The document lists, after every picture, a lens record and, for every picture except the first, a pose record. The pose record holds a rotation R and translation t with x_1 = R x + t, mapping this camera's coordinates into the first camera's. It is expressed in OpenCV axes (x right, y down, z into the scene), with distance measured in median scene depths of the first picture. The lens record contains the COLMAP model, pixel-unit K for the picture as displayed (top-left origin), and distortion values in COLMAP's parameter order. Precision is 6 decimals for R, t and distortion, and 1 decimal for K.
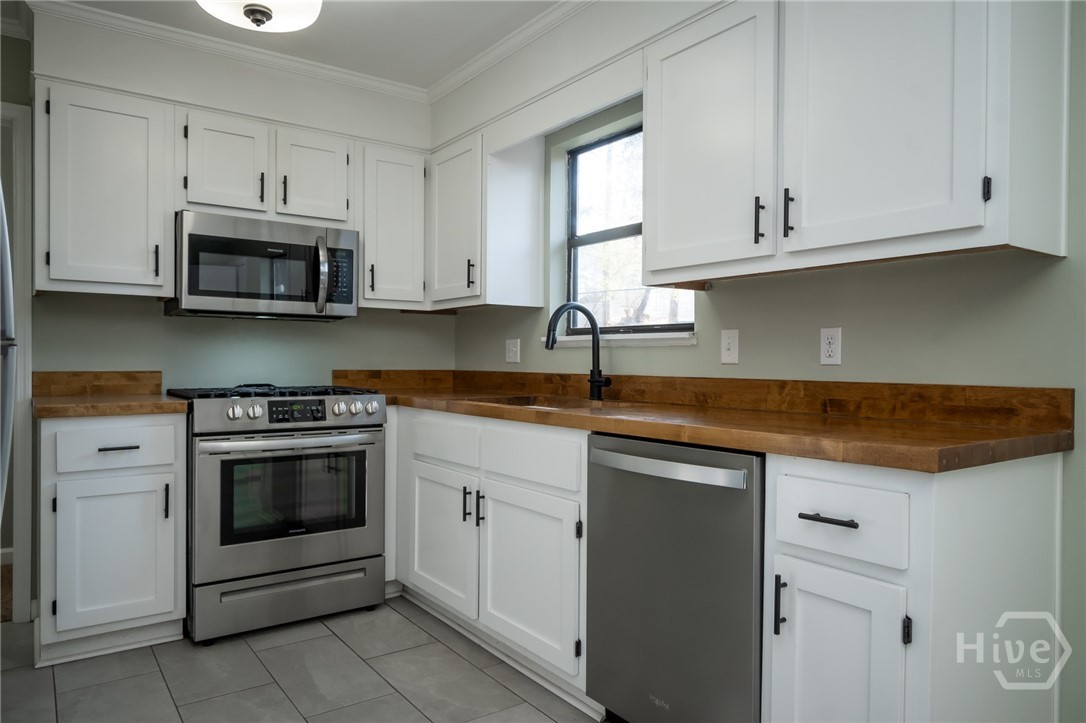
lens RADIAL K [[720.2, 0, 542.0], [0, 720.2, 365.9], [0, 0, 1]] dist [-0.000425, -0.000272]
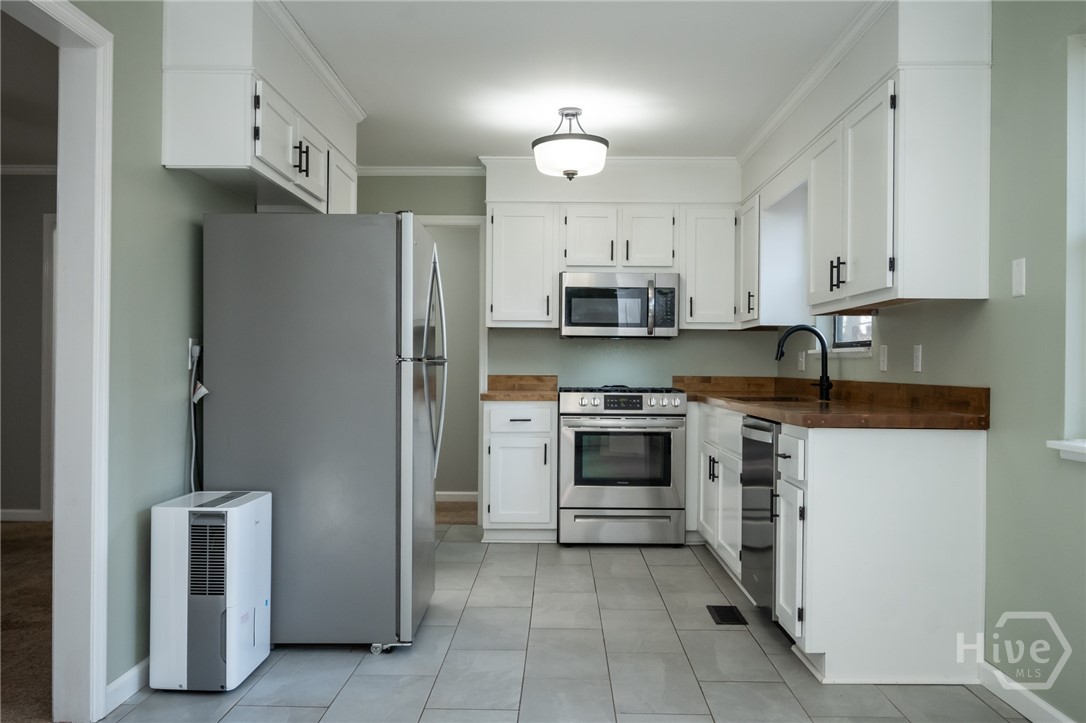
lens RADIAL K [[931.8, 0, 543.0], [0, 931.8, 361.5], [0, 0, 1]] dist [0.001874, 0.000211]
pose [[0.802200, -0.002851, -0.597048, 0.661866], [-0.006920, 0.999877, -0.014073, 0.006096], [0.597015, 0.015421, 0.802082, -0.631571]]
